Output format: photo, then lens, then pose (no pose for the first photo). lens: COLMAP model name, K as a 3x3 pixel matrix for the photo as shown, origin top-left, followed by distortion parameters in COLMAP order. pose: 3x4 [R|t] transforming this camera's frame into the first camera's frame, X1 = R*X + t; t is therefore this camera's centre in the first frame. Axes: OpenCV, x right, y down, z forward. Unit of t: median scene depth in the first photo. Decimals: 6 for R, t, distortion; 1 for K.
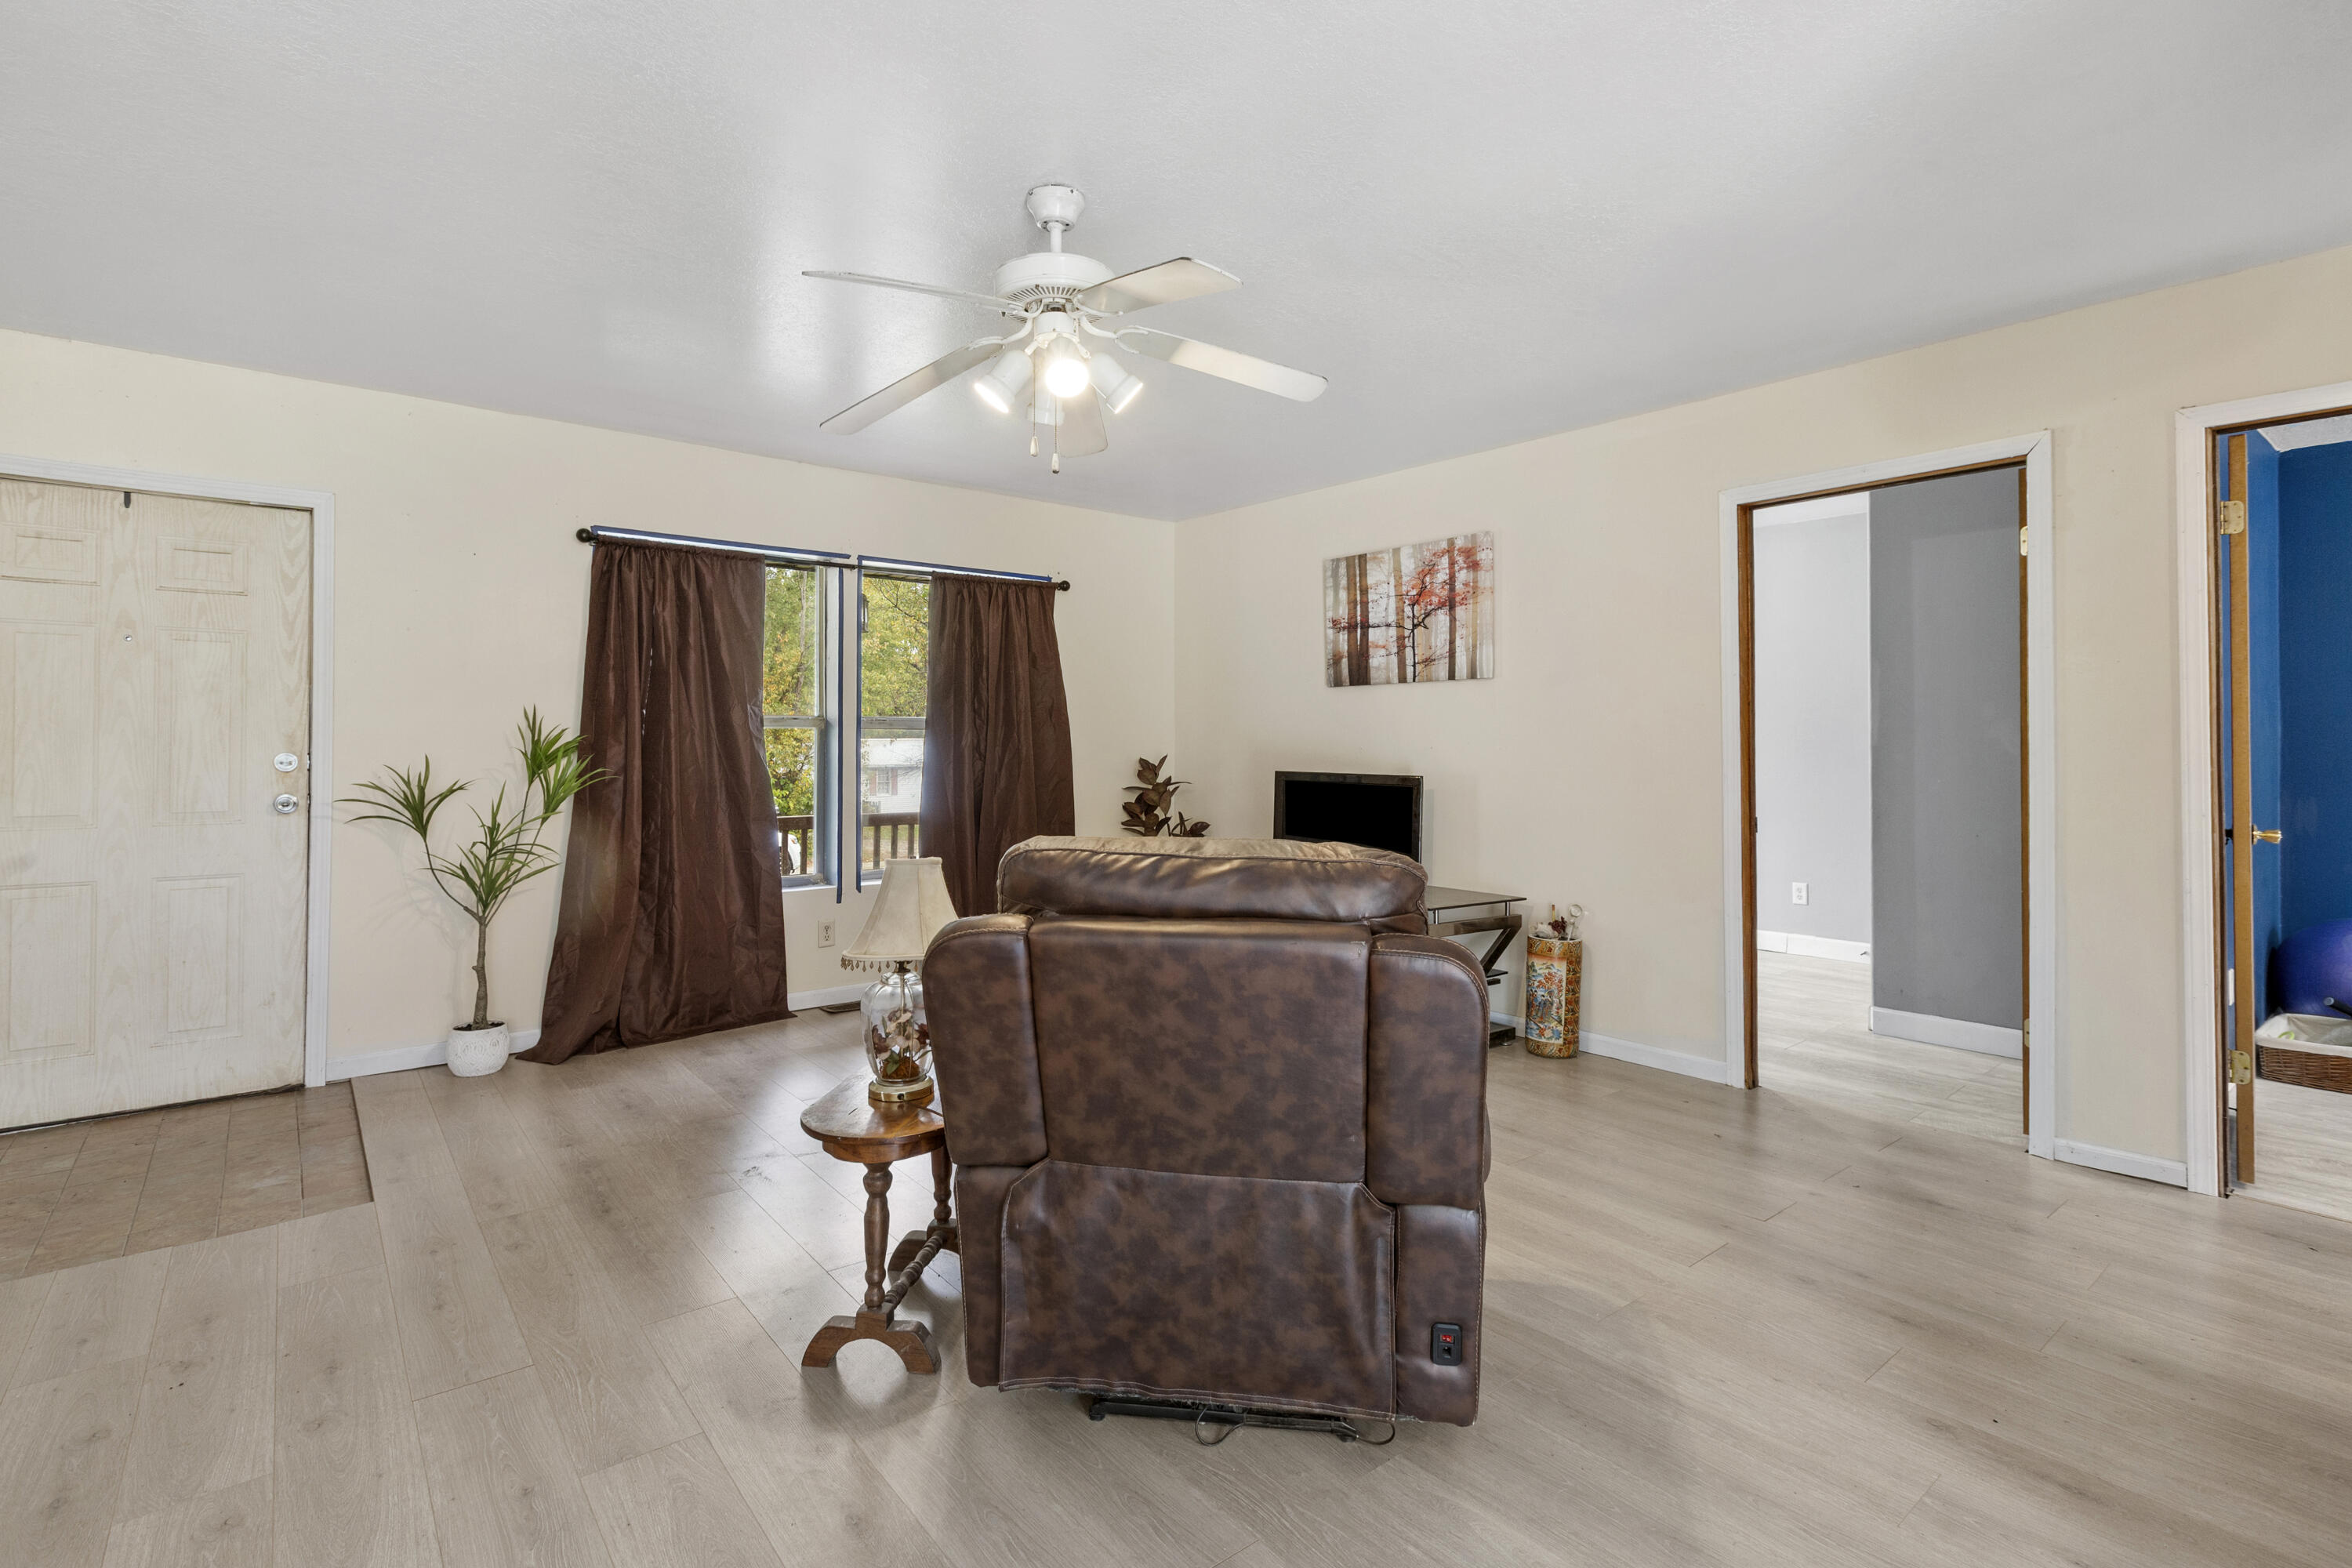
lens RADIAL K [[1075.9, 0, 1162.4], [0, 1075.9, 739.7], [0, 0, 1]] dist [-0.003135, -0.000086]
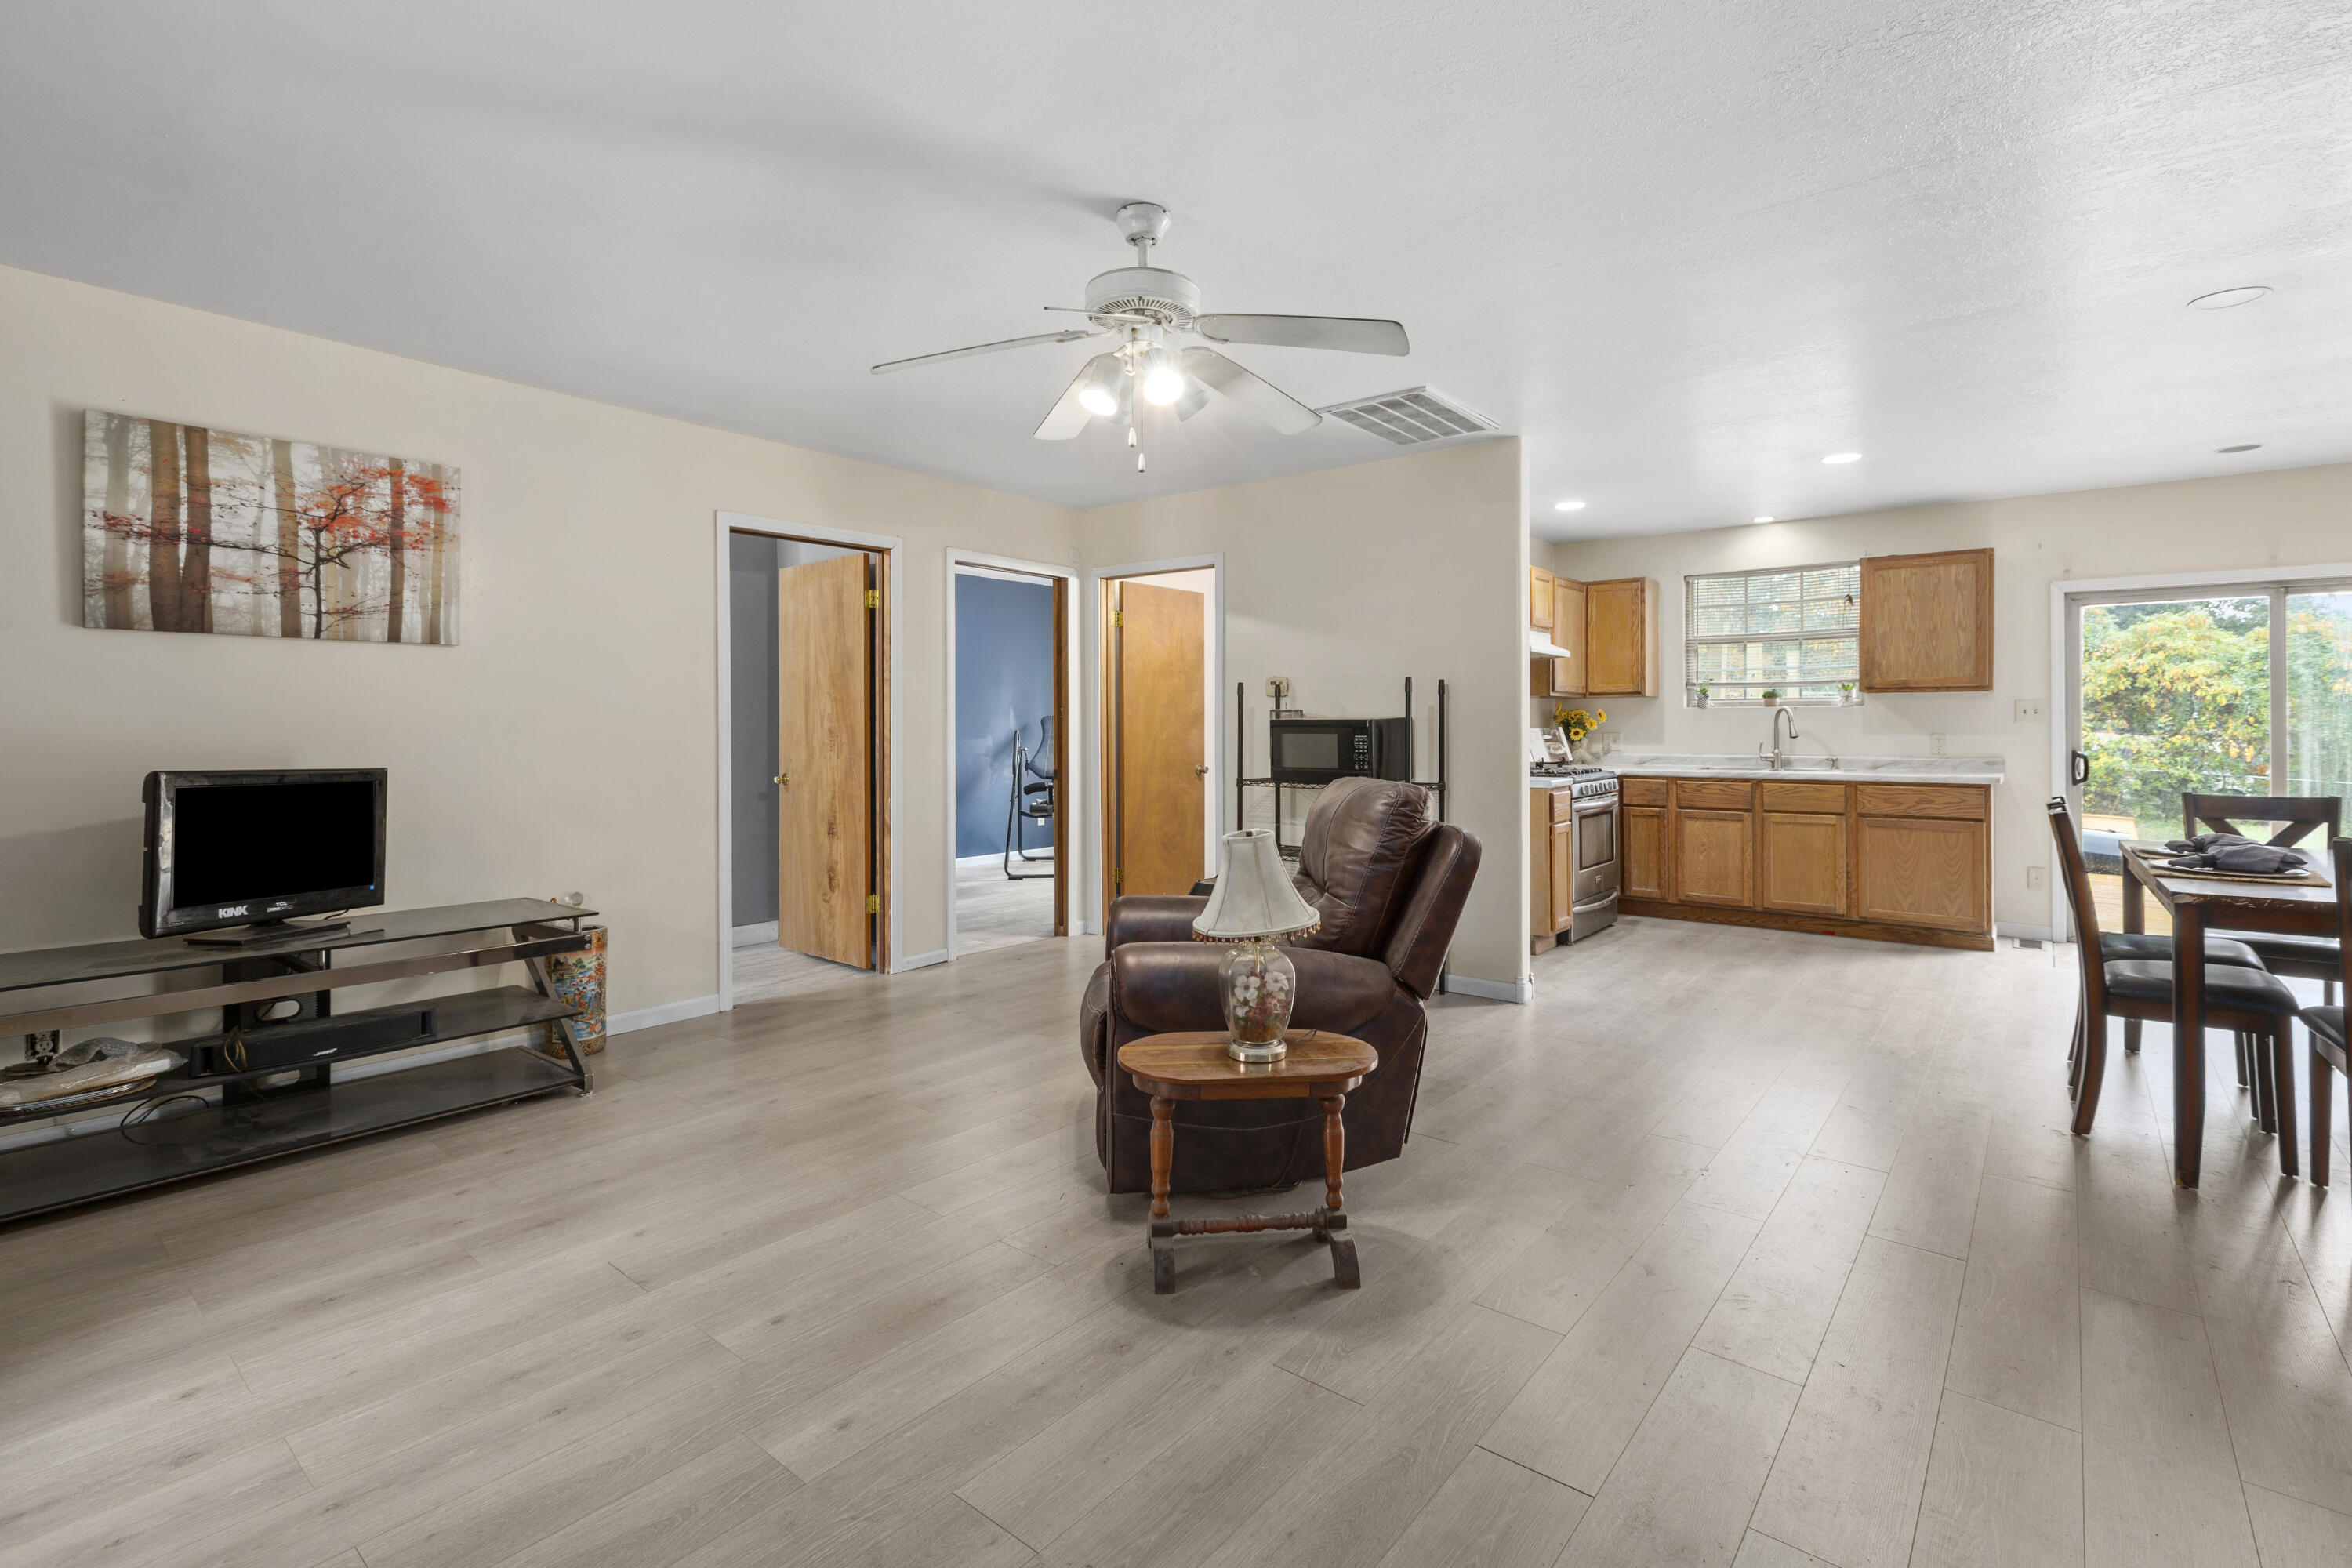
lens RADIAL K [[1075.9, 0, 1168.1], [0, 1075.9, 724.9], [0, 0, 1]] dist [-0.003135, -0.000086]
pose [[-0.179498, 0.000849, 0.983758, -0.568117], [-0.006509, 0.999977, -0.002050, 0.001569], [-0.983737, -0.006771, -0.179488, 0.572095]]
